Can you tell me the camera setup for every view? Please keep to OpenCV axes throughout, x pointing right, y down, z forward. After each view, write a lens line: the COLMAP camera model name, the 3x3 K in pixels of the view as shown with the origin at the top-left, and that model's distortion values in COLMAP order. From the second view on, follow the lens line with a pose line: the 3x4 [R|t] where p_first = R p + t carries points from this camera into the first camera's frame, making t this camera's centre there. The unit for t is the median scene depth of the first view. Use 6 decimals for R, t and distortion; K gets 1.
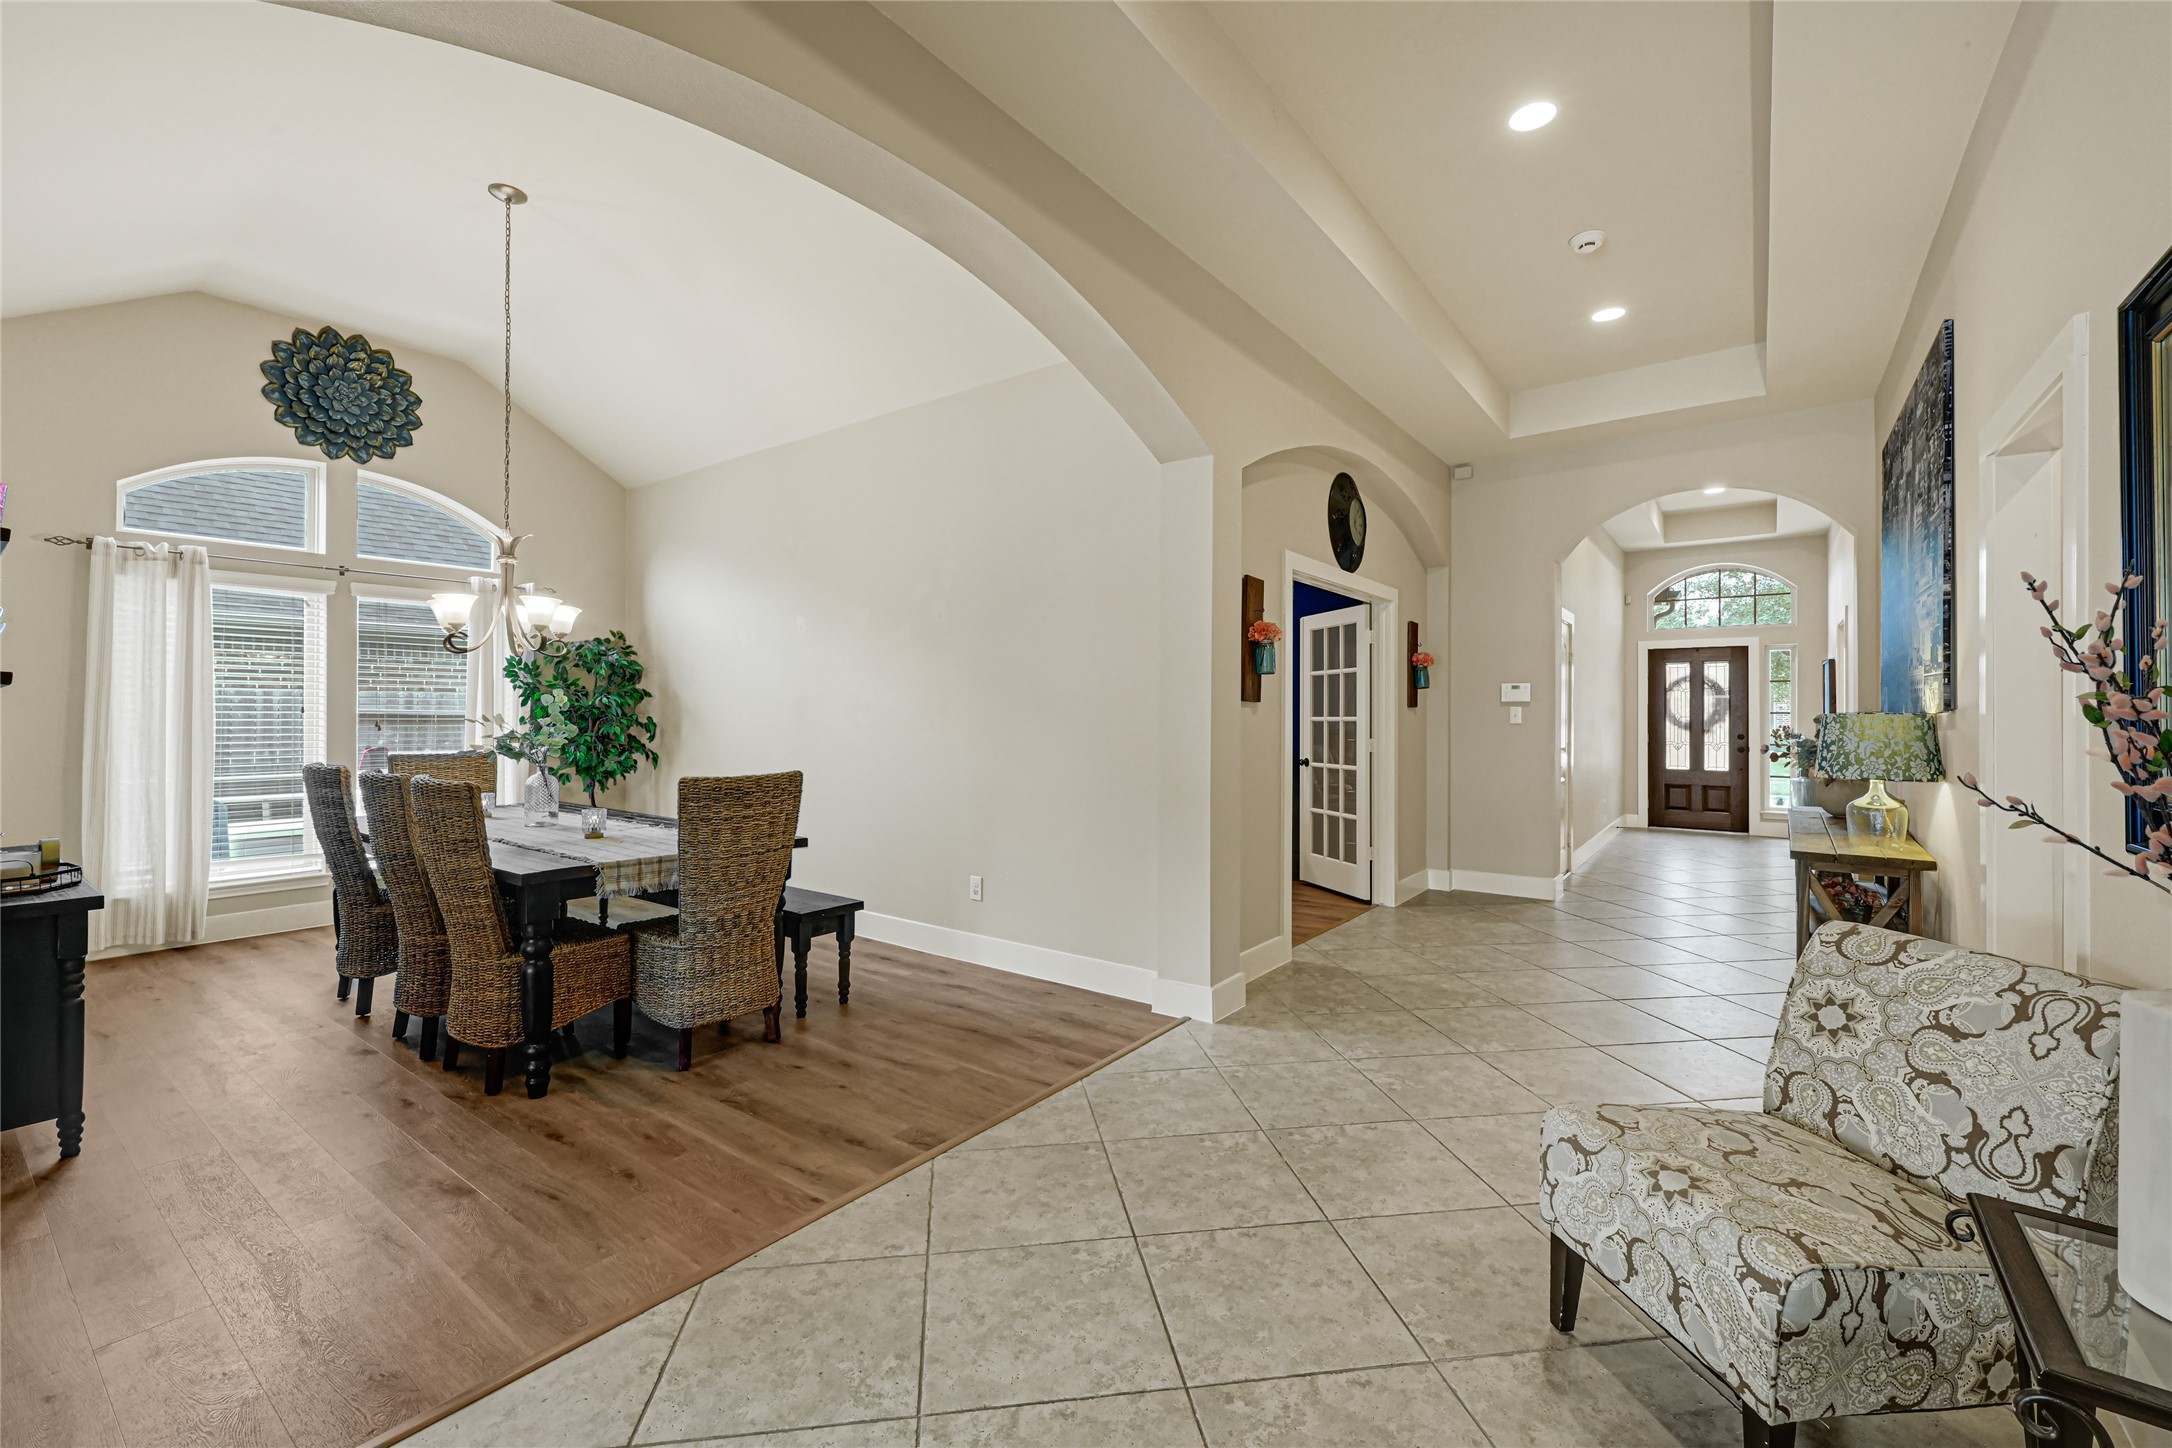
lens RADIAL K [[880.6, 0, 1084.2], [0, 880.6, 714.1], [0, 0, 1]] dist [0.001779, 0.000510]
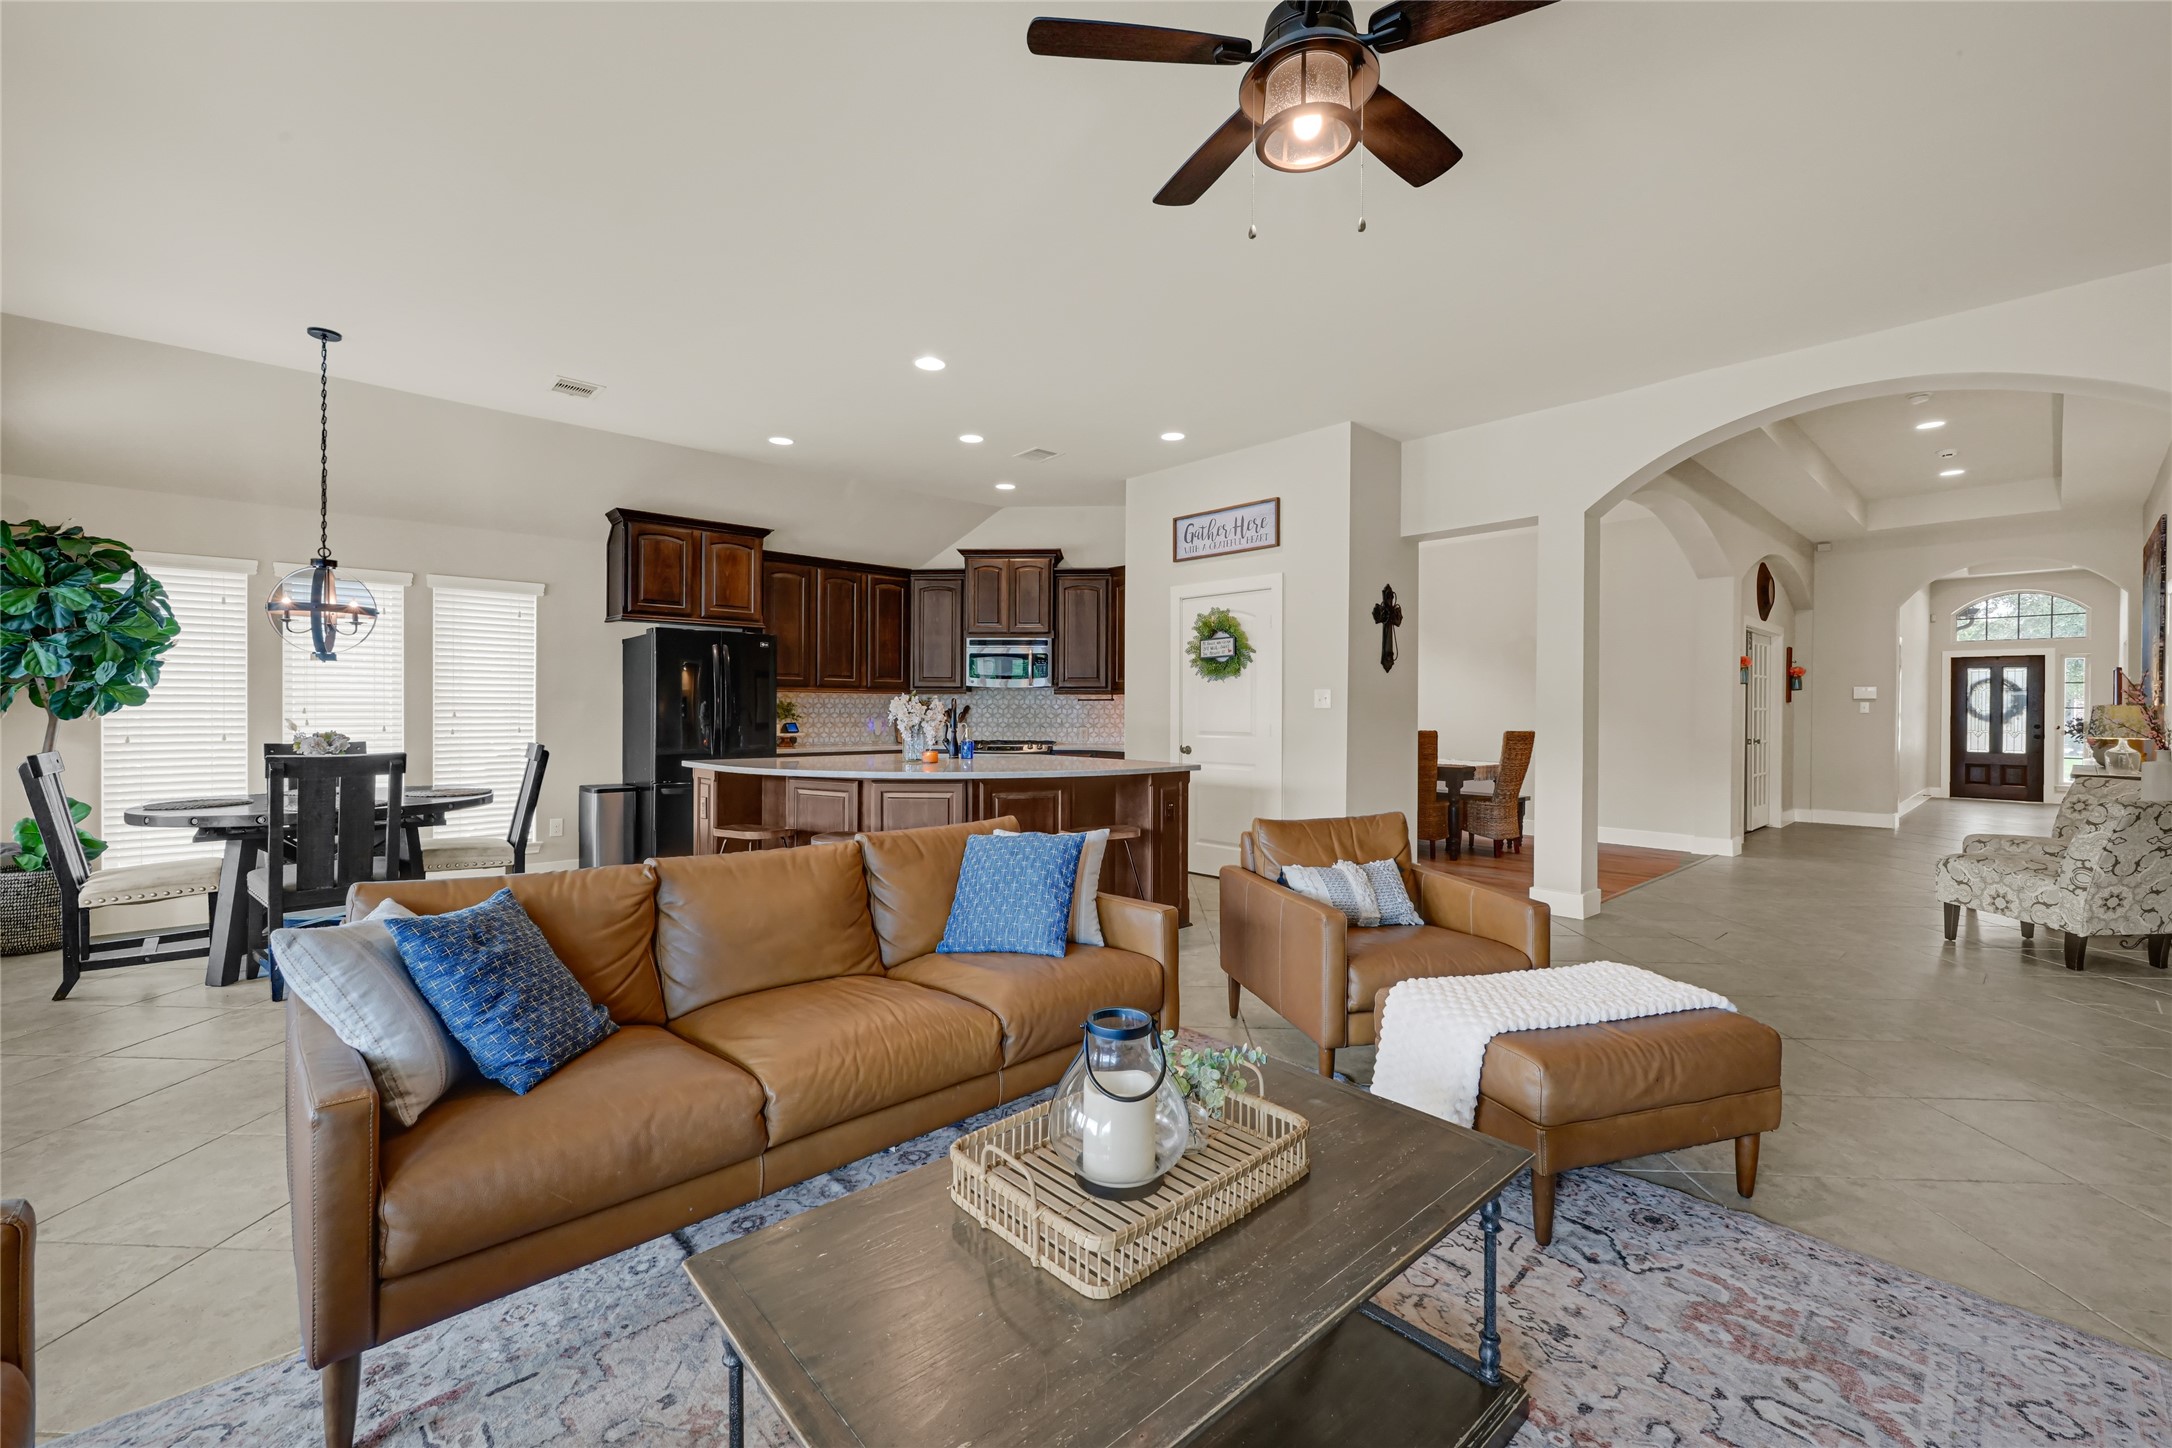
lens RADIAL K [[880.6, 0, 1084.2], [0, 880.6, 714.1], [0, 0, 1]] dist [0.001779, 0.000510]
pose [[0.983783, 0.006230, -0.179252, -0.383434], [-0.005059, 0.999963, 0.006990, 0.006030], [0.179289, -0.005970, 0.983778, -0.504852]]
